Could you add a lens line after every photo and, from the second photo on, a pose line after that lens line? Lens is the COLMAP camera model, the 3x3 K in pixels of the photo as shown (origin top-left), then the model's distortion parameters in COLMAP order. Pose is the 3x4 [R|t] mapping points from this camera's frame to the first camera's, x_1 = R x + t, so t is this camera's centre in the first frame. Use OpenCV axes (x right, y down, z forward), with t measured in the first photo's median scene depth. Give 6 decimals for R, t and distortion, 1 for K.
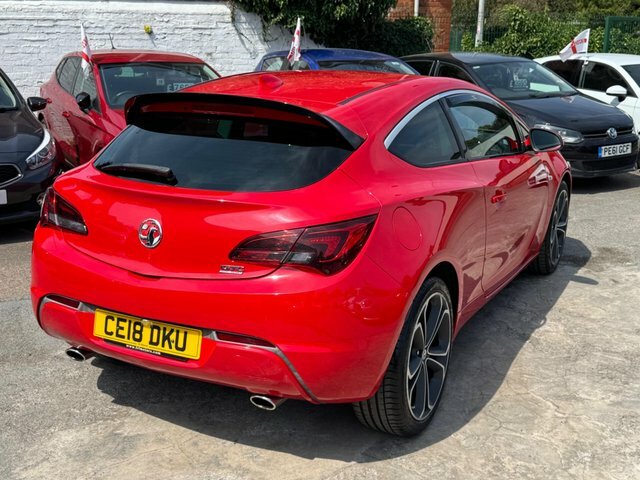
lens RADIAL K [[763.8, 0, 316.9], [0, 763.8, 242.0], [0, 0, 1]] dist [0.189839, -0.431316]
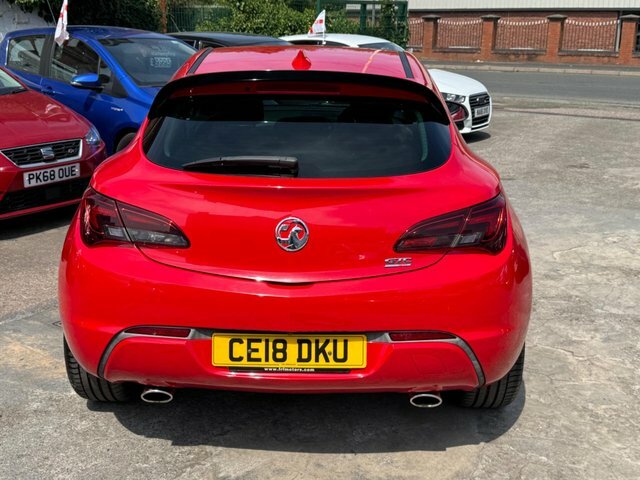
lens RADIAL K [[765.6, 0, 316.1], [0, 765.6, 232.9], [0, 0, 1]] dist [0.177868, -0.408308]
pose [[0.891308, -0.118751, 0.437570, -0.532968], [0.114425, 0.992767, 0.036346, -0.038705], [-0.438721, 0.017673, 0.898449, 0.201254]]
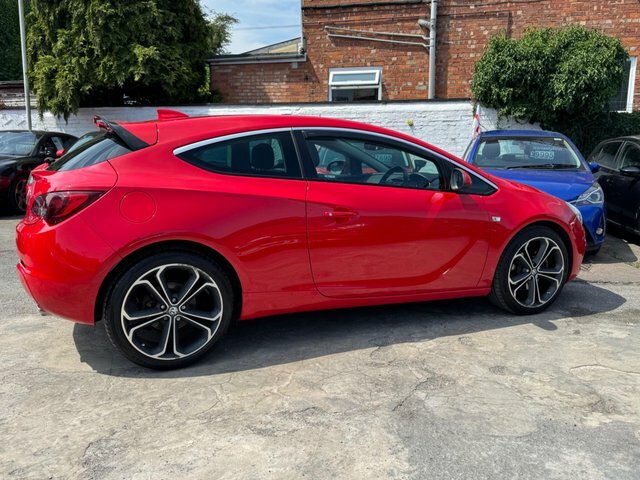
lens RADIAL K [[543.7, 0, 320.4], [0, 543.7, 243.1], [0, 0, 1]] dist [0.069434, -0.112136]
pose [[0.794163, 0.106955, -0.598219, 0.926488], [-0.159860, 0.986488, -0.035849, 0.027511], [0.586302, 0.124101, 0.800530, 0.411638]]
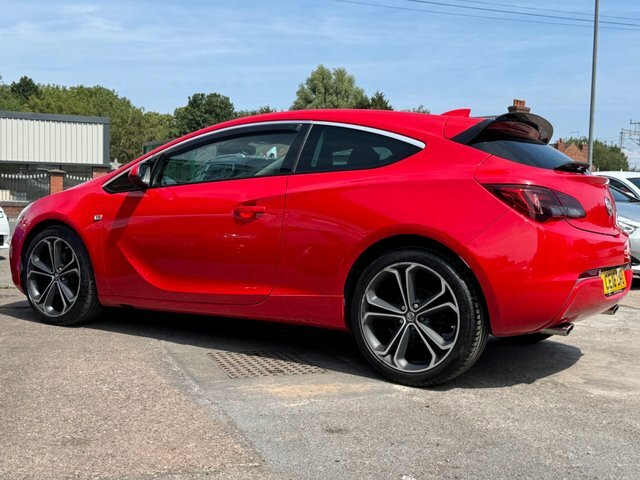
lens RADIAL K [[763.7, 0, 320.8], [0, 763.7, 238.6], [0, 0, 1]] dist [0.194574, -0.458176]
pose [[0.091770, -0.053255, 0.994355, -1.577386], [0.230009, 0.972699, 0.030867, -0.111642], [-0.968852, 0.225878, 0.101514, 1.291629]]
